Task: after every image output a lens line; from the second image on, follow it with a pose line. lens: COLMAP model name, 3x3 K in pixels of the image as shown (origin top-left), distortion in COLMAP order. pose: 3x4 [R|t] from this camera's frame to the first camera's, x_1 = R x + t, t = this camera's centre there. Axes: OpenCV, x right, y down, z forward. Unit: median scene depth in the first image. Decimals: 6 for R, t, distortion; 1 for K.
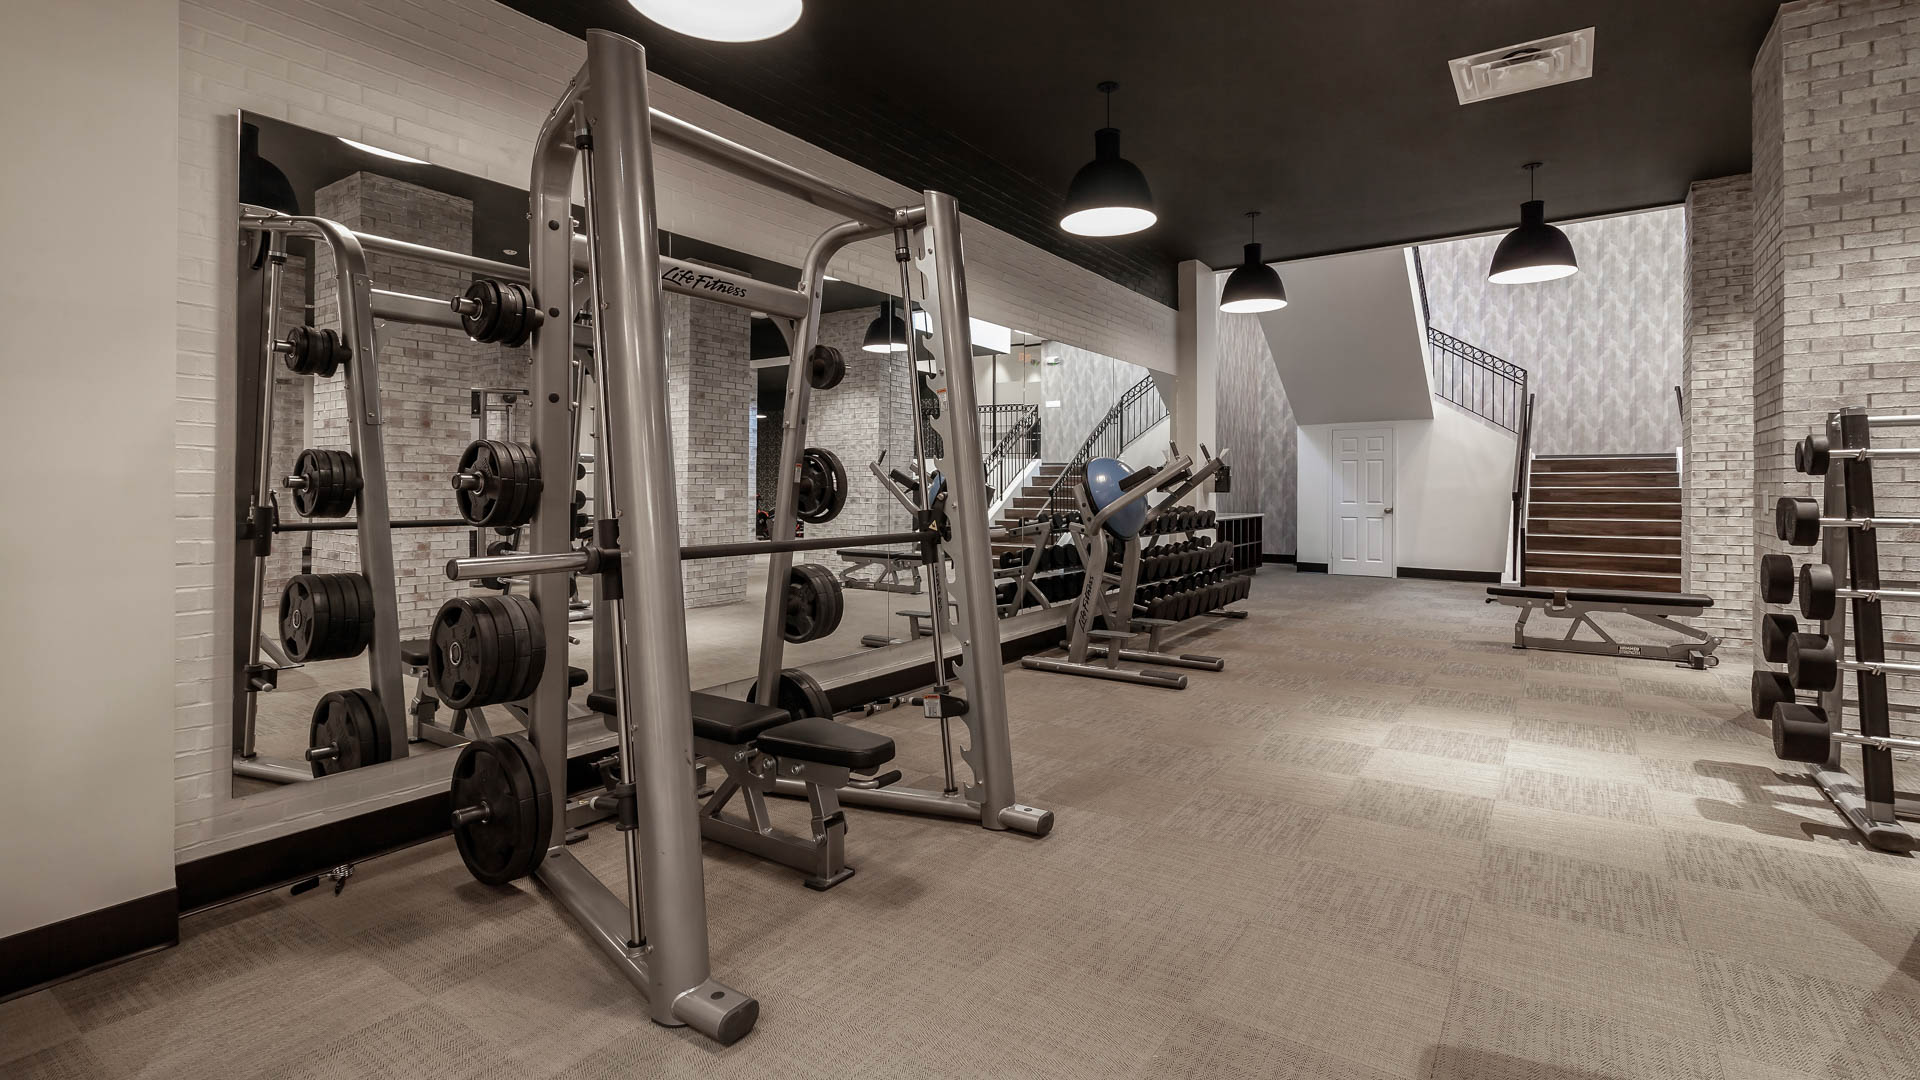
lens RADIAL K [[878.3, 0, 961.5], [0, 878.3, 496.4], [0, 0, 1]] dist [-0.011089, -0.000169]
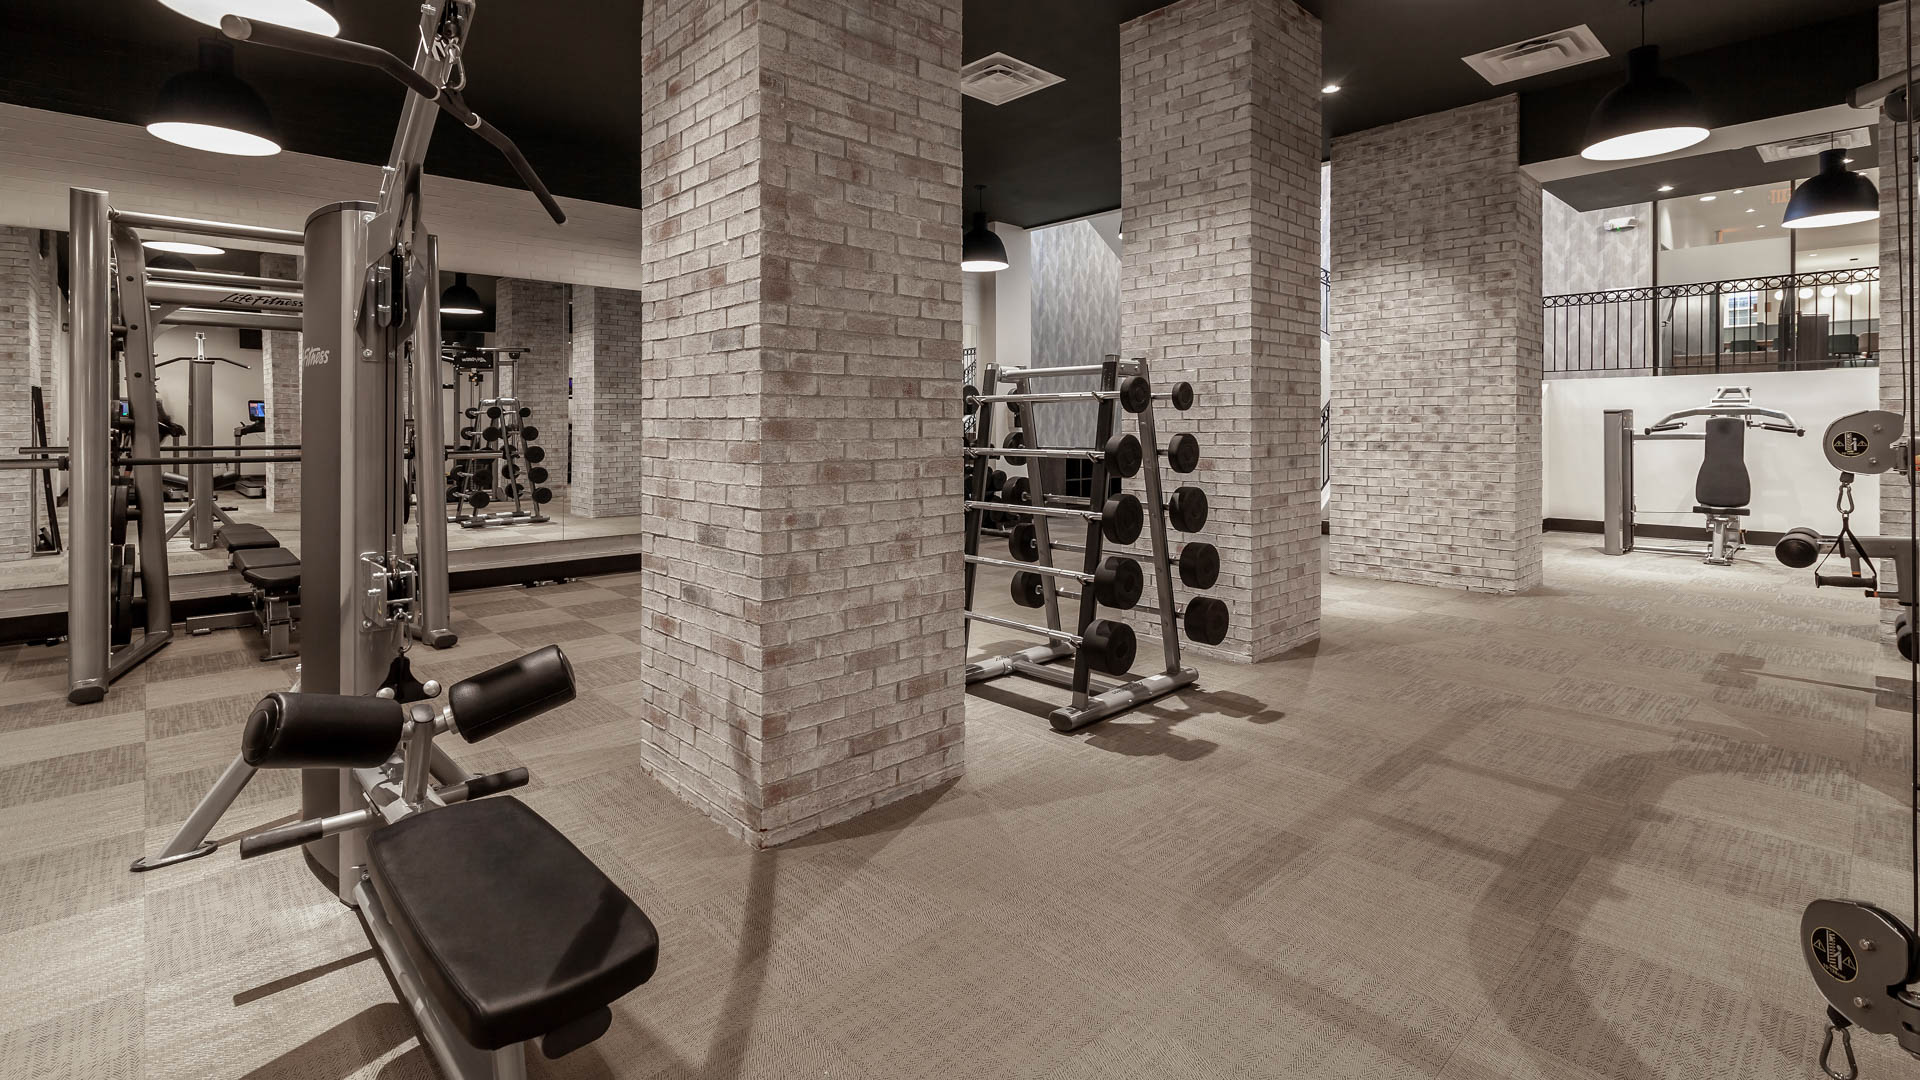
lens RADIAL K [[878.3, 0, 968.4], [0, 878.3, 430.8], [0, 0, 1]] dist [-0.011089, -0.000169]
pose [[0.978449, 0.001999, -0.206478, 0.637411], [-0.001490, 0.999995, 0.002619, -0.002617], [0.206482, -0.002255, 0.978448, -0.155013]]
